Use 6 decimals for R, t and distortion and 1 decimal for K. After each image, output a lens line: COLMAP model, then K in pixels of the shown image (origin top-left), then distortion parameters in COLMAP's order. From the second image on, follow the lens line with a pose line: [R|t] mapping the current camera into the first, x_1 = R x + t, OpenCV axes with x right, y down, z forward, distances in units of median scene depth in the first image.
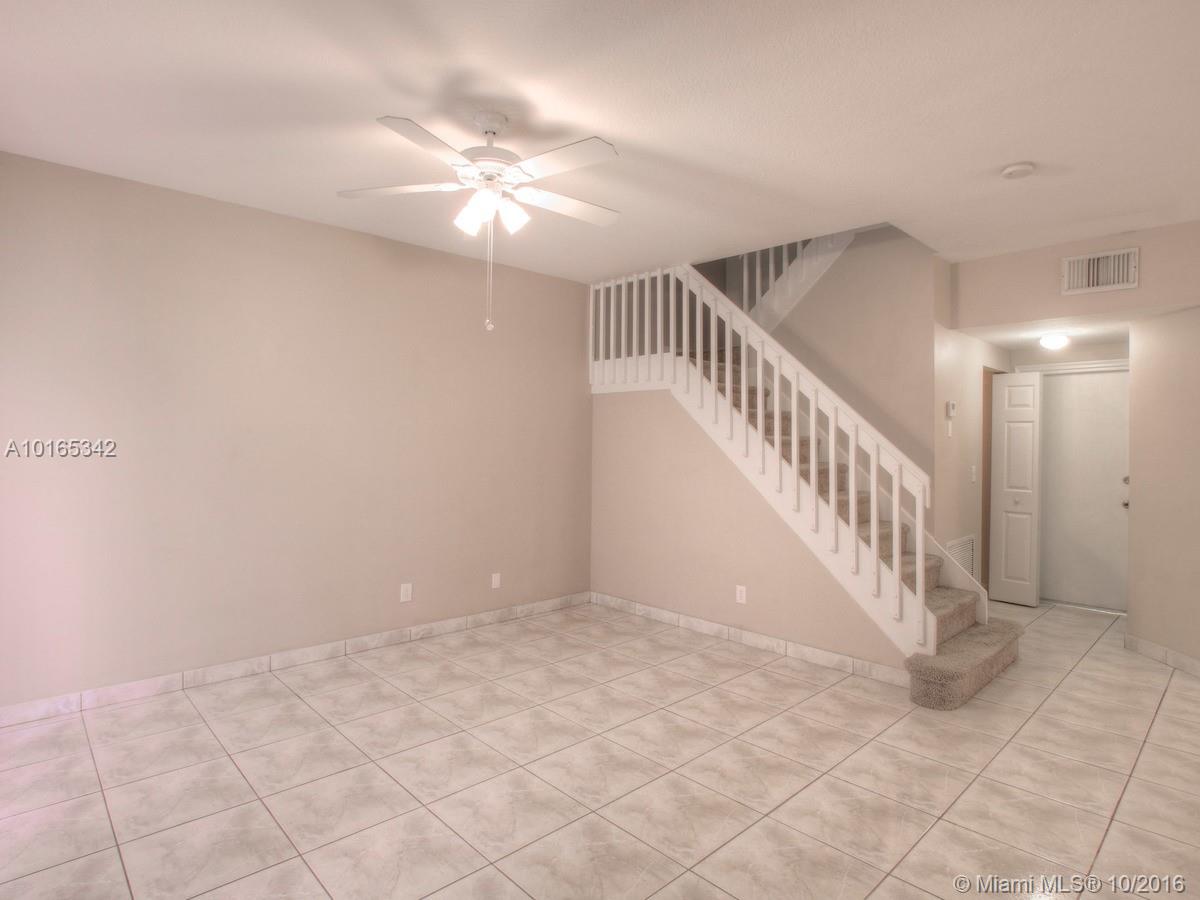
lens RADIAL K [[637.8, 0, 591.7], [0, 637.8, 446.1], [0, 0, 1]] dist [-0.028097, 0.001019]
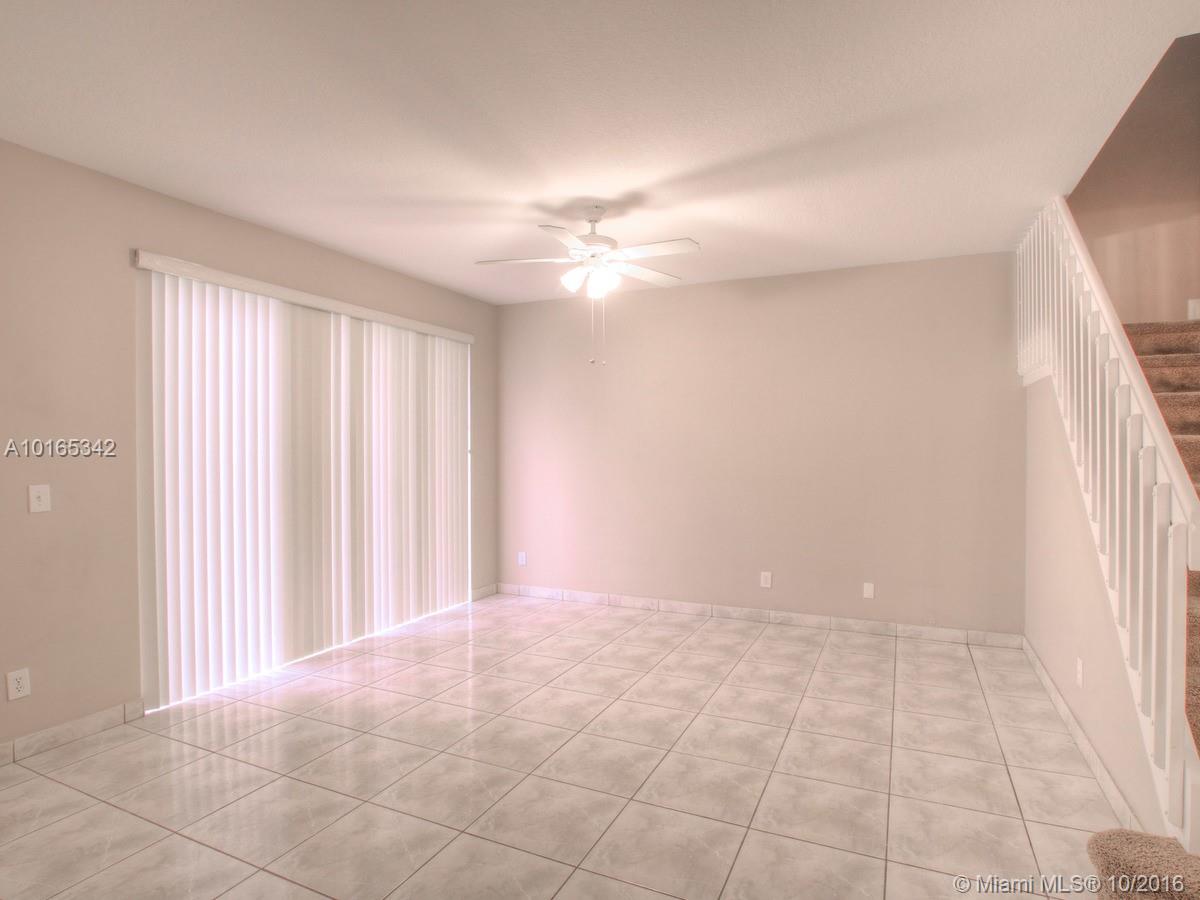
lens RADIAL K [[637.8, 0, 626.0], [0, 637.8, 456.0], [0, 0, 1]] dist [-0.028097, 0.001019]
pose [[0.407227, 0.001550, -0.913326, 0.691739], [-0.001836, 0.999998, 0.000878, 0.006716], [0.913325, 0.001319, 0.407229, 0.314638]]
